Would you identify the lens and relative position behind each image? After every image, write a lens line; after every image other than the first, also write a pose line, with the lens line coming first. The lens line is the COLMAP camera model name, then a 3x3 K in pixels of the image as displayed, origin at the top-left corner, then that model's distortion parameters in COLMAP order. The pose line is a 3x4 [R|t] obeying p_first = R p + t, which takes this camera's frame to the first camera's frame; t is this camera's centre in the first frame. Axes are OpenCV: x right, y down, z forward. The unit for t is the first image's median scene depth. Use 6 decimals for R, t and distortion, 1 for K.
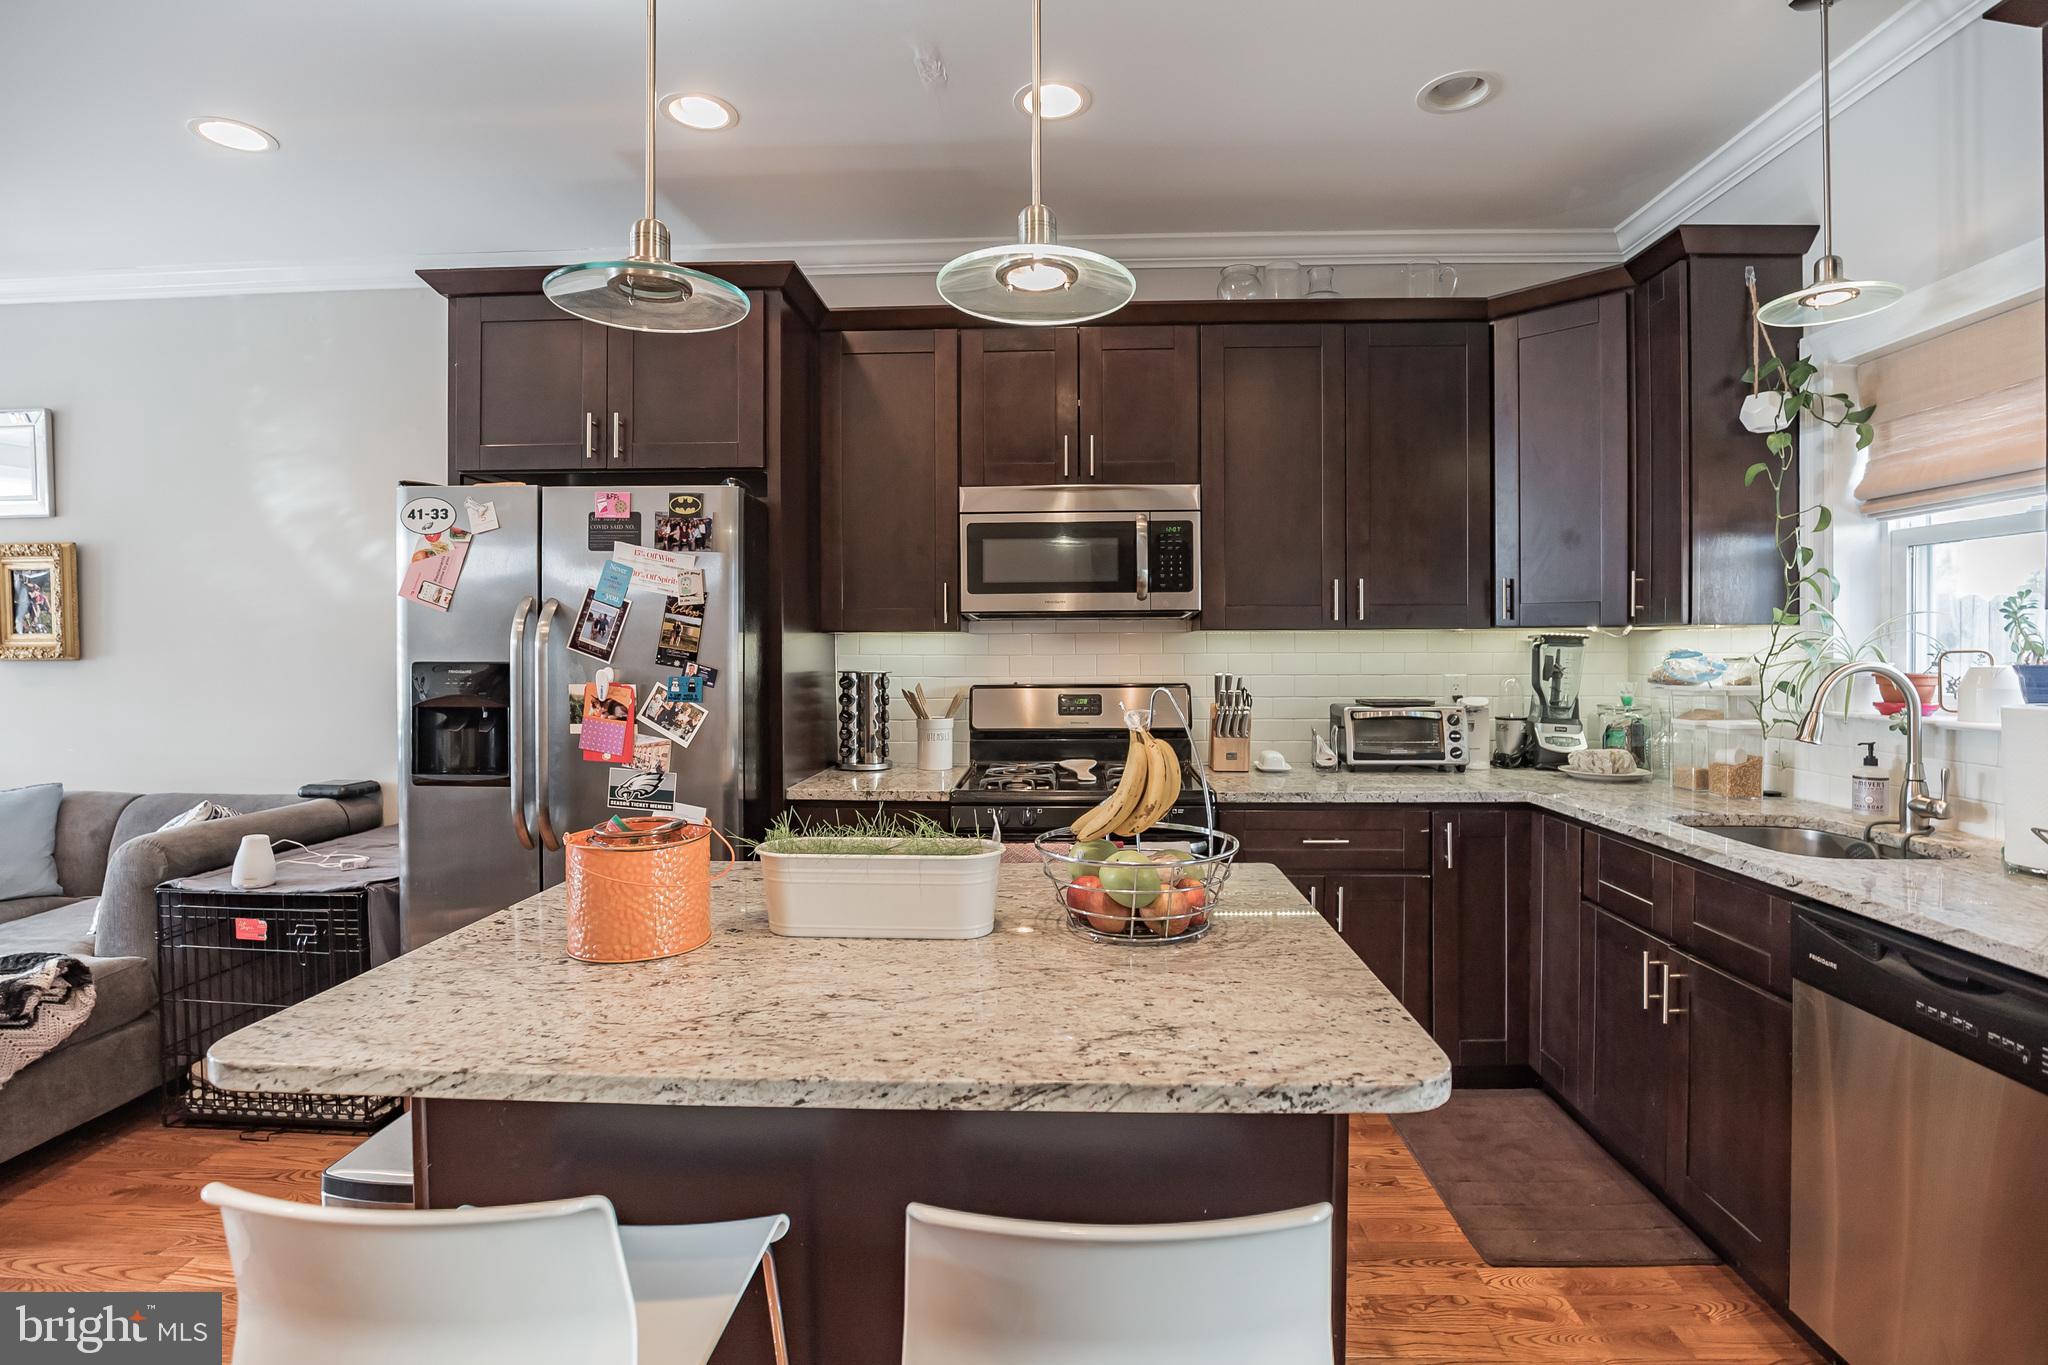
lens RADIAL K [[954.8, 0, 1030.9], [0, 954.8, 649.1], [0, 0, 1]] dist [-0.011322, -0.000041]
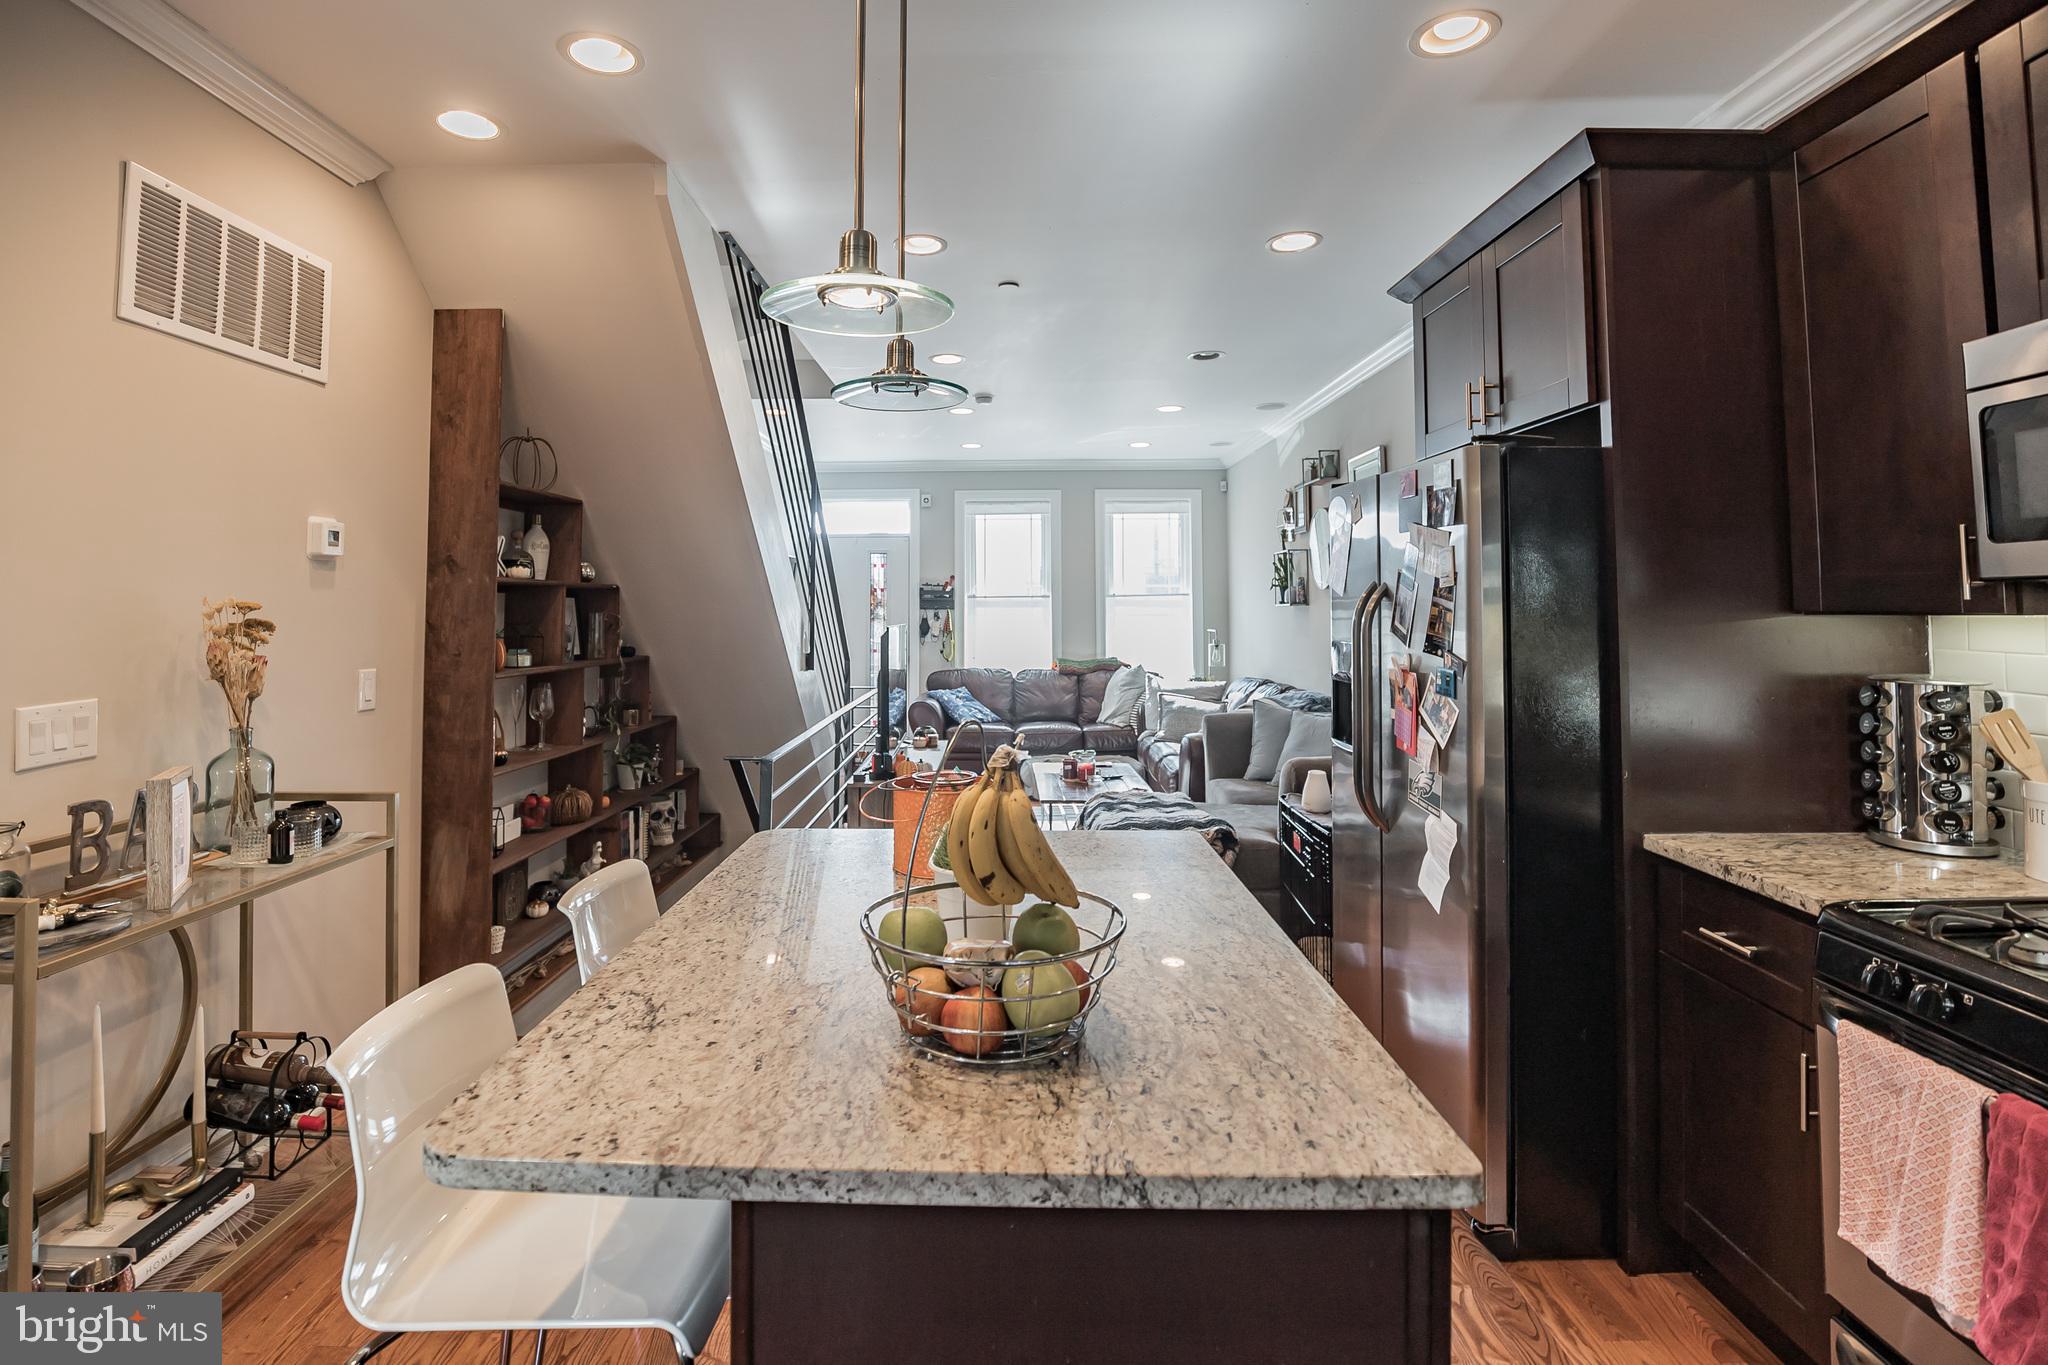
lens RADIAL K [[977.5, 0, 1017.4], [0, 977.5, 545.5], [0, 0, 1]] dist [-0.042670, 0.008019]
pose [[0.047520, -0.059536, -0.997094, 0.494186], [-0.006785, 0.998180, -0.059924, -0.026481], [0.998847, 0.009613, 0.047029, 0.533984]]
